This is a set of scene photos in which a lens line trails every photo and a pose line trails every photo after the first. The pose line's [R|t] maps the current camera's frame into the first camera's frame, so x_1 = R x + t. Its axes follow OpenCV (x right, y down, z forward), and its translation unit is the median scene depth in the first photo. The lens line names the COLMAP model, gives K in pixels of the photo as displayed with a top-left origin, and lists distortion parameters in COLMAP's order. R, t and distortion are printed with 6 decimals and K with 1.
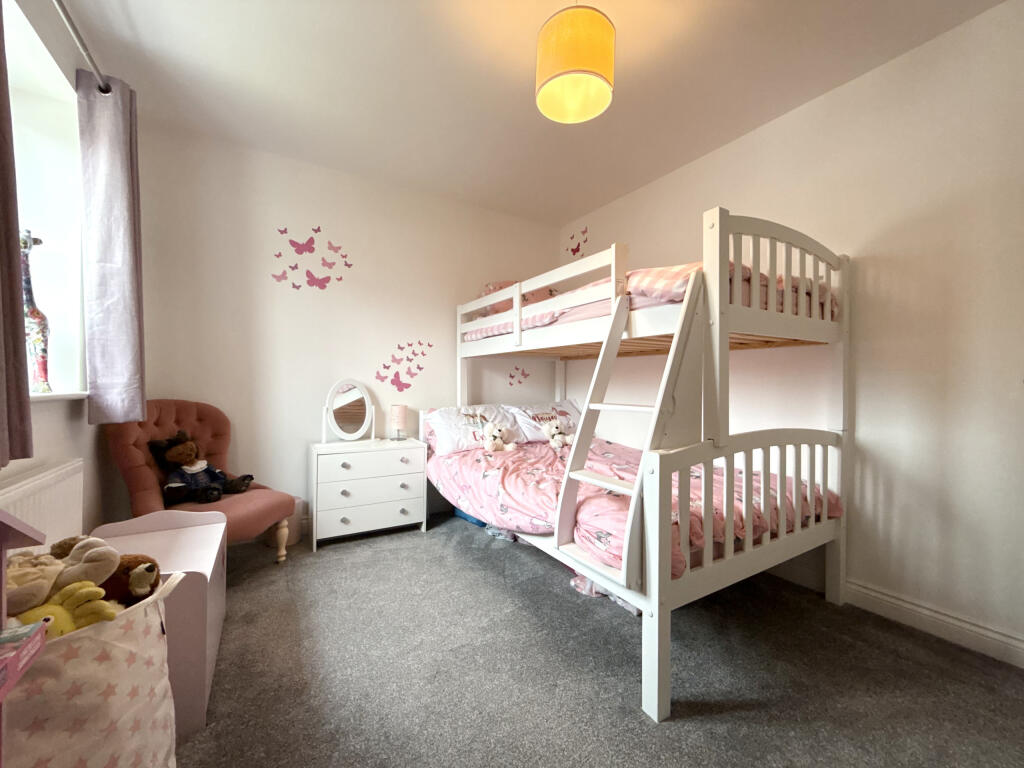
lens RADIAL K [[410.3, 0, 502.5], [0, 410.3, 383.5], [0, 0, 1]] dist [-0.002170, -0.000207]
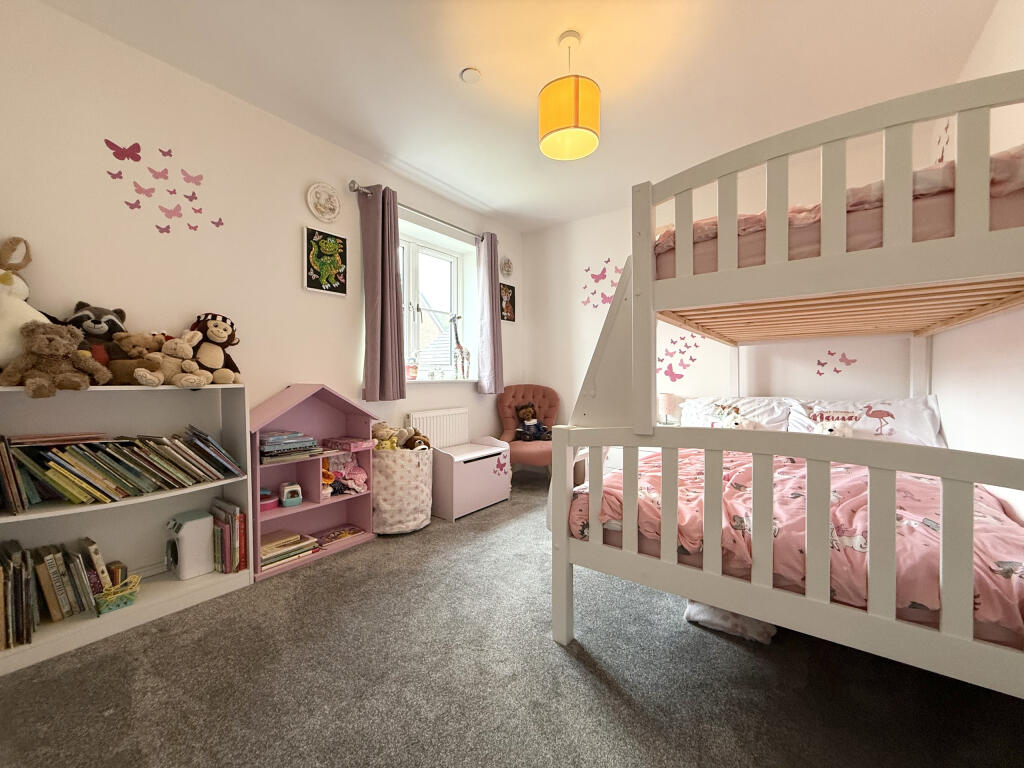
lens RADIAL K [[407.4, 0, 508.3], [0, 407.4, 383.9], [0, 0, 1]] dist [0.001153, -0.000227]
pose [[0.382736, 0.009874, -0.923805, 0.669295], [0.004340, 0.999913, 0.012485, 0.011410], [0.923848, -0.008788, 0.382660, 0.182074]]
